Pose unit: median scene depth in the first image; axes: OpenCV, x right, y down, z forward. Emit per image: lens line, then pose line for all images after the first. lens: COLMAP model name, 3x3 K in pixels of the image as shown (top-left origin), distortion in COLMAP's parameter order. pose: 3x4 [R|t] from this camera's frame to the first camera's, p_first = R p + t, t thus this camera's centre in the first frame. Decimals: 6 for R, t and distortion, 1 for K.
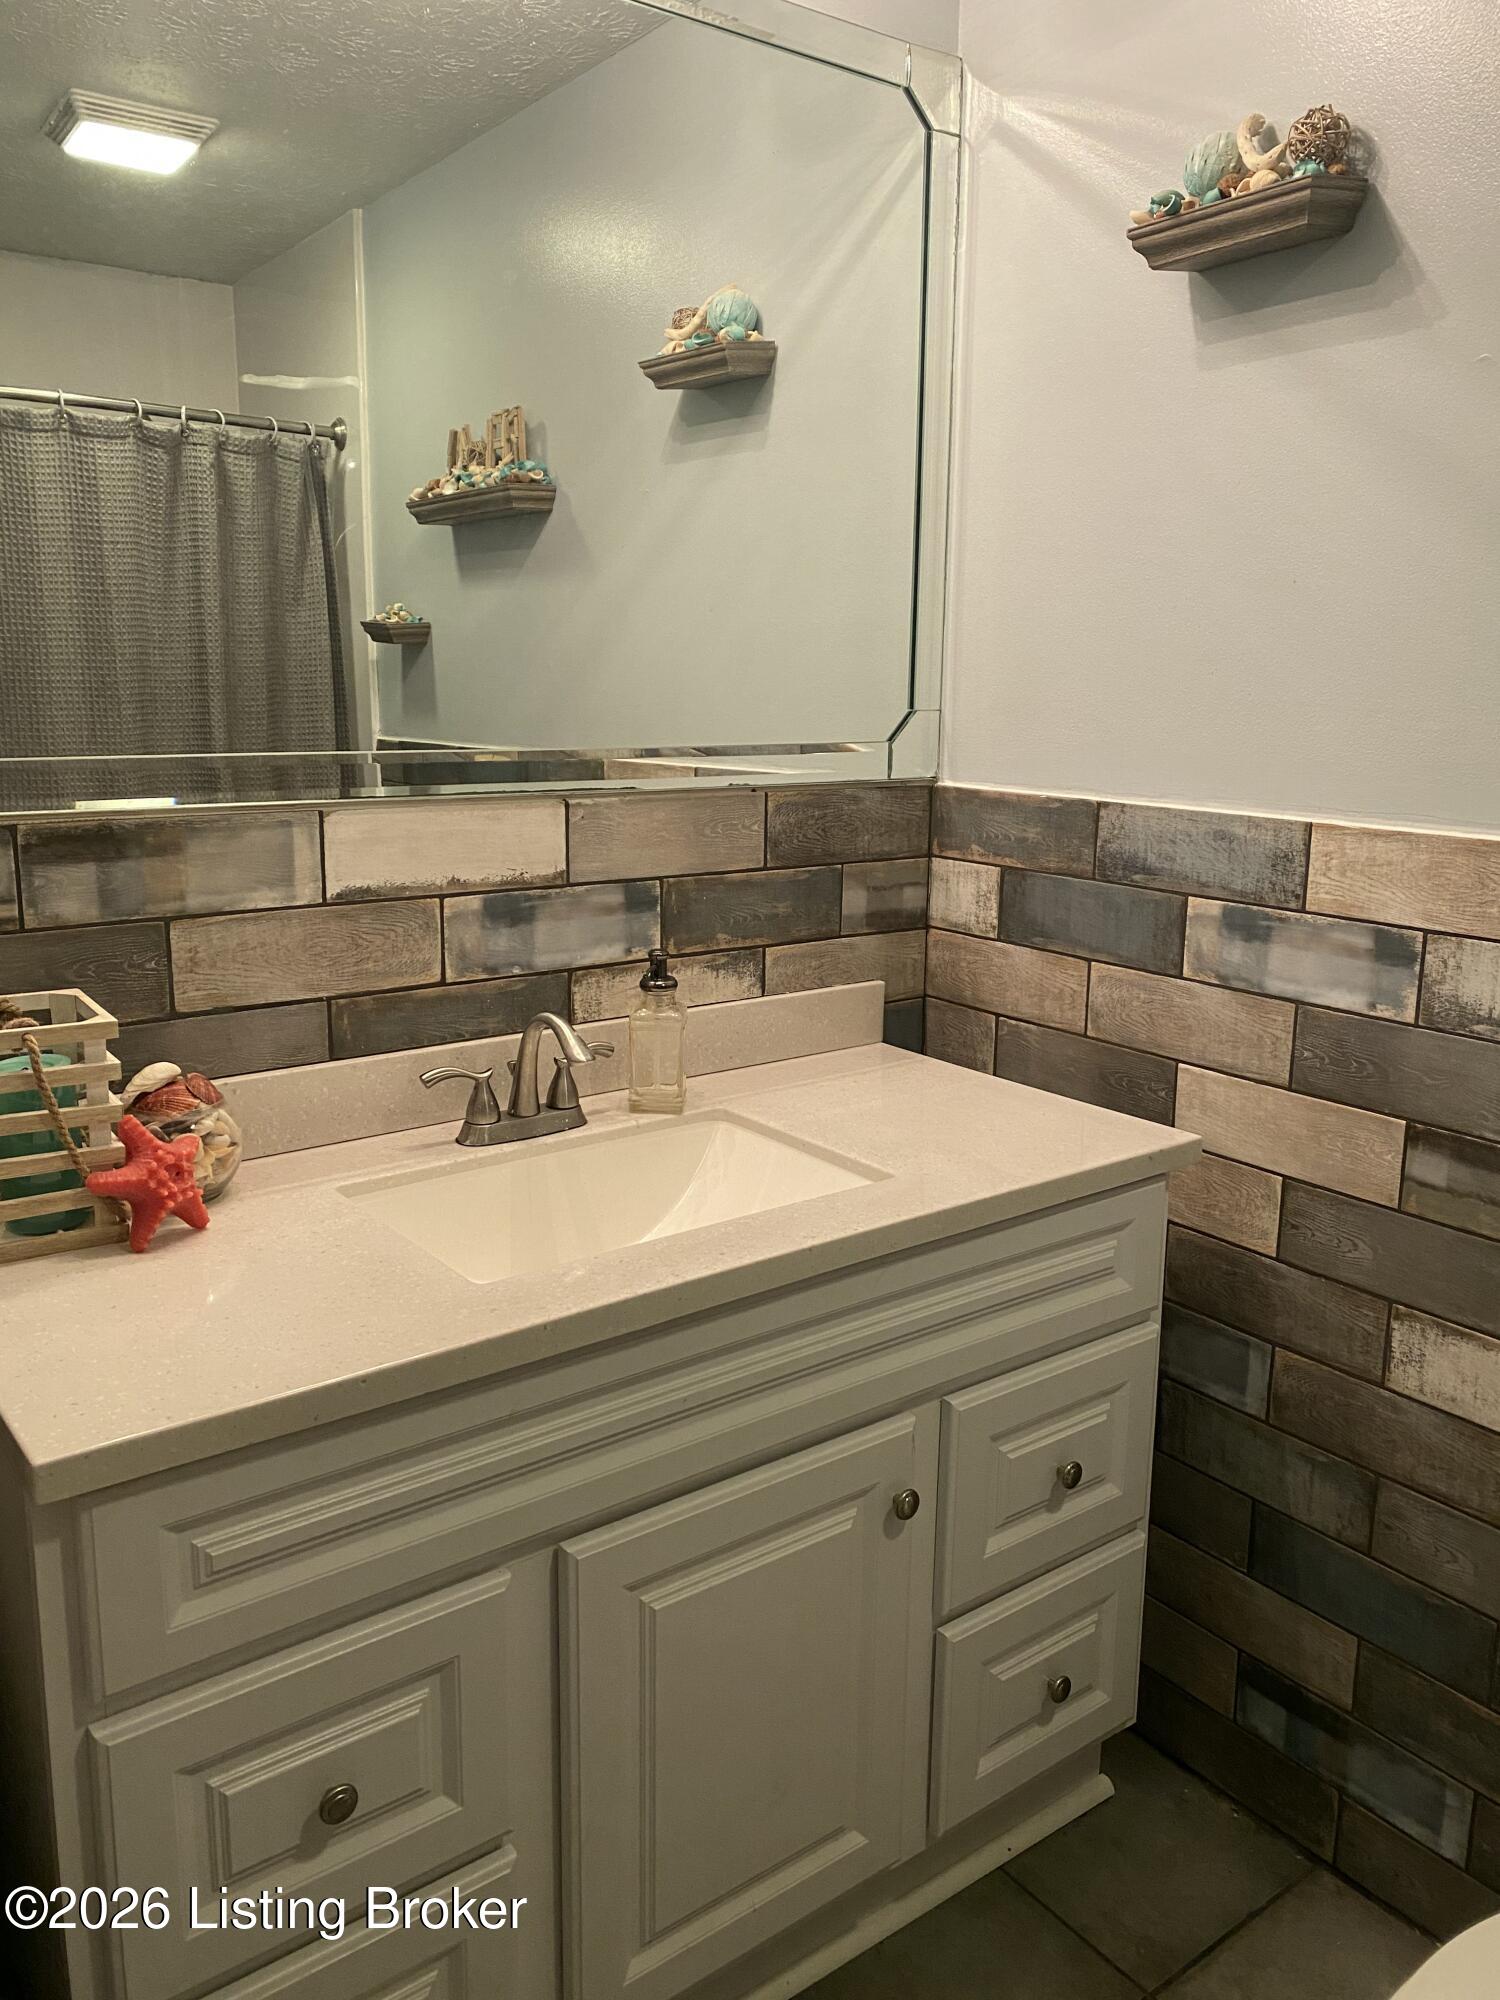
lens RADIAL K [[1508.3, 0, 742.1], [0, 1508.3, 978.8], [0, 0, 1]] dist [0.051061, -0.064614]
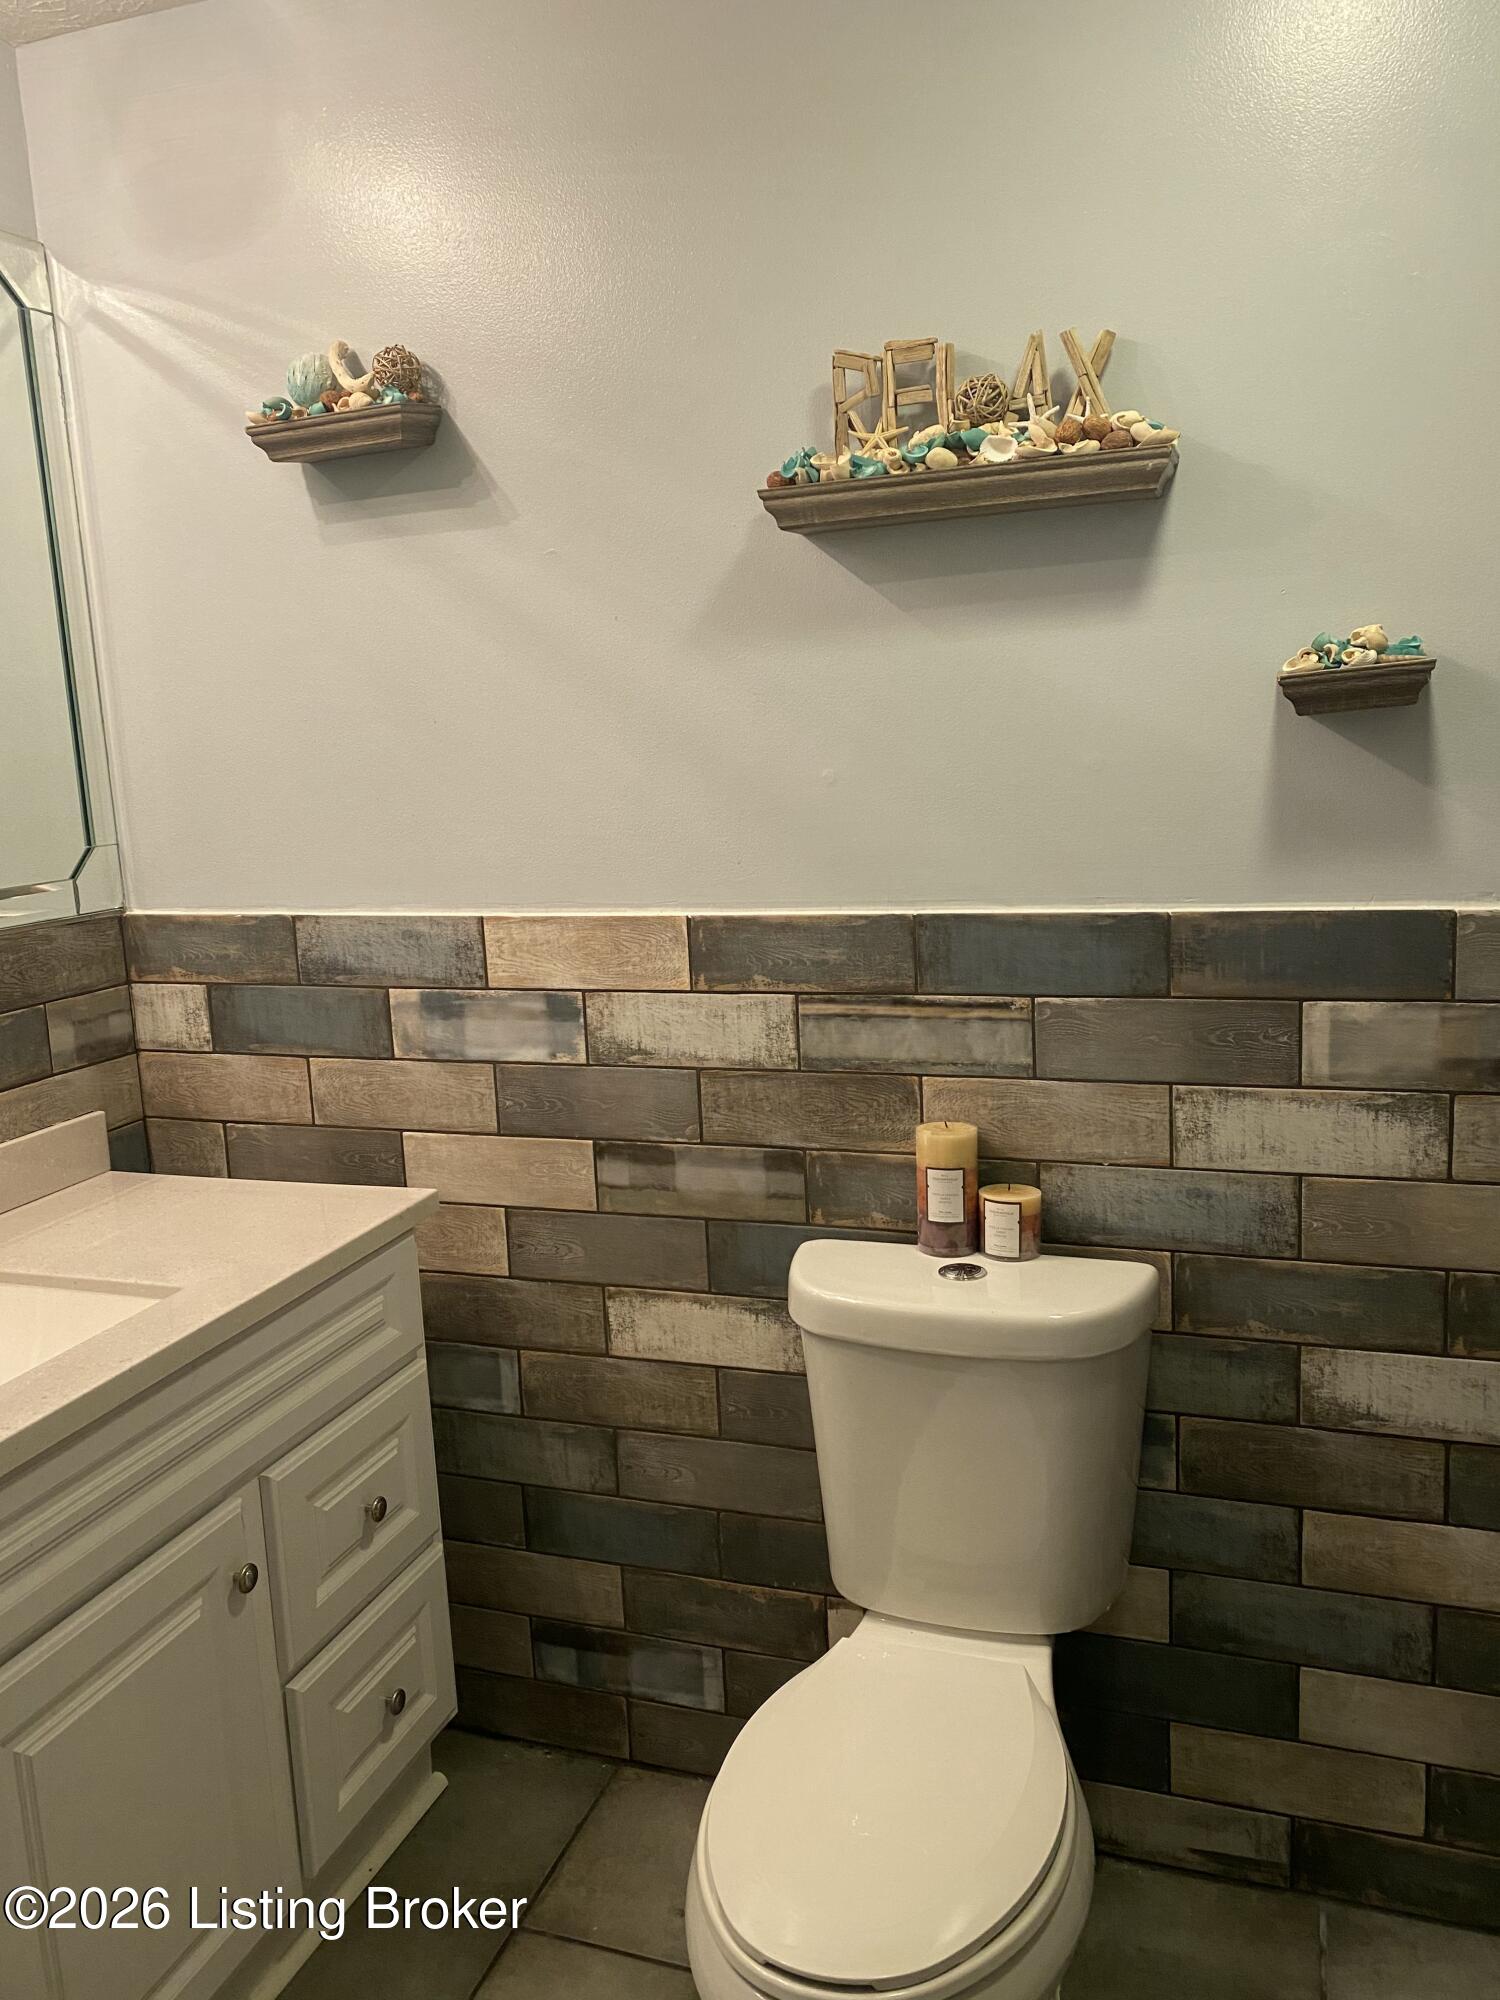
lens RADIAL K [[1539.8, 0, 750.0], [0, 1539.8, 1000.0], [0, 0, 1]] dist [0.022526, -0.006066]
pose [[0.827807, -0.145718, 0.541759, -0.119044], [0.166563, 0.985973, 0.010691, -0.012508], [-0.535717, 0.081387, 0.840466, -0.141879]]
